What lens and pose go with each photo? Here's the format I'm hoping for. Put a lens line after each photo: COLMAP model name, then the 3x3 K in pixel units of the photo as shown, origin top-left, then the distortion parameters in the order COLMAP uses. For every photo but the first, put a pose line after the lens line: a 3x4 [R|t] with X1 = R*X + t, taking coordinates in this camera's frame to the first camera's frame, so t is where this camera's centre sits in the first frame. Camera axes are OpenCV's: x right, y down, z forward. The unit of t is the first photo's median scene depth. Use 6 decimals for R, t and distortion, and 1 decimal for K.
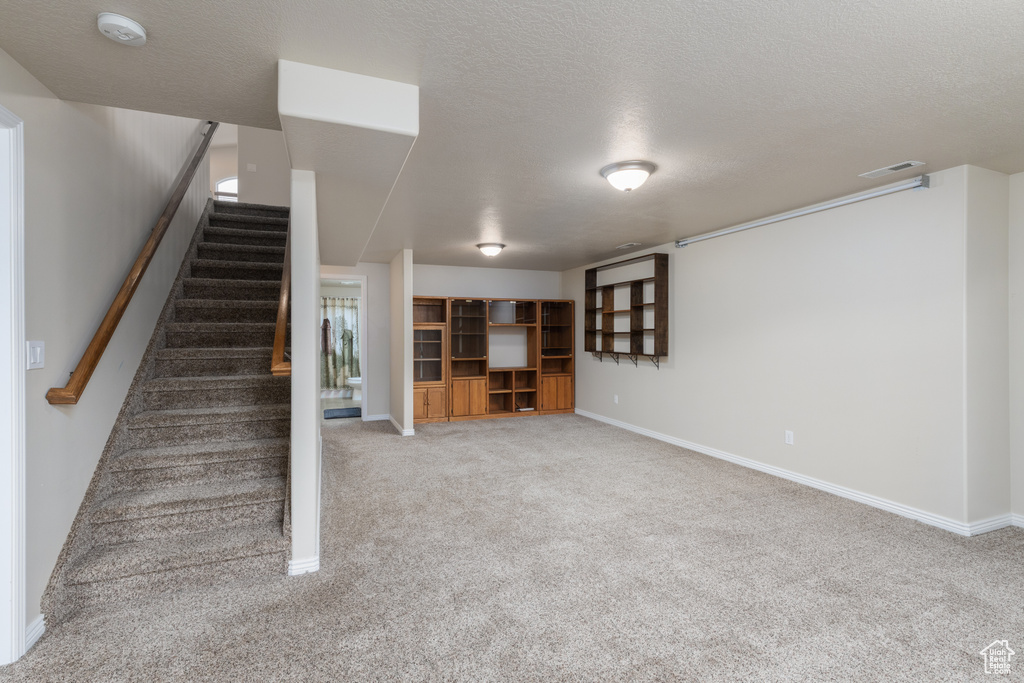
lens RADIAL K [[460.2, 0, 519.3], [0, 460.2, 338.4], [0, 0, 1]] dist [0.006588, -0.000961]
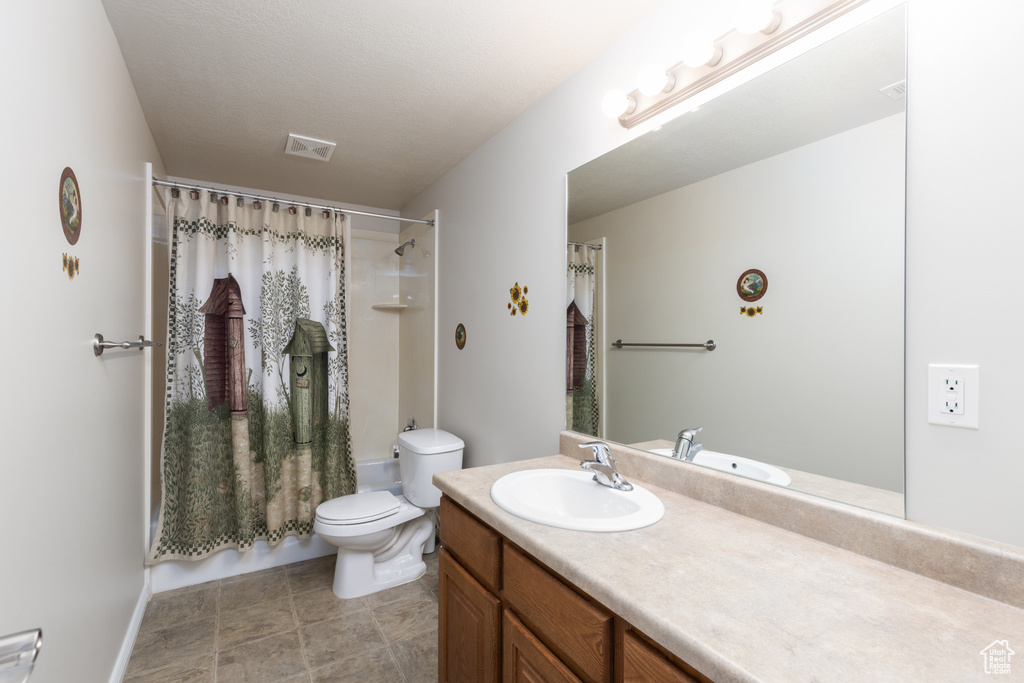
lens RADIAL K [[460.2, 0, 511.3], [0, 460.2, 342.0], [0, 0, 1]] dist [0.006588, -0.000961]
pose [[0.994838, 0.003723, 0.101410, -0.280687], [-0.003413, 0.999989, -0.003235, -0.005806], [-0.101421, 0.002872, 0.994839, 0.713669]]
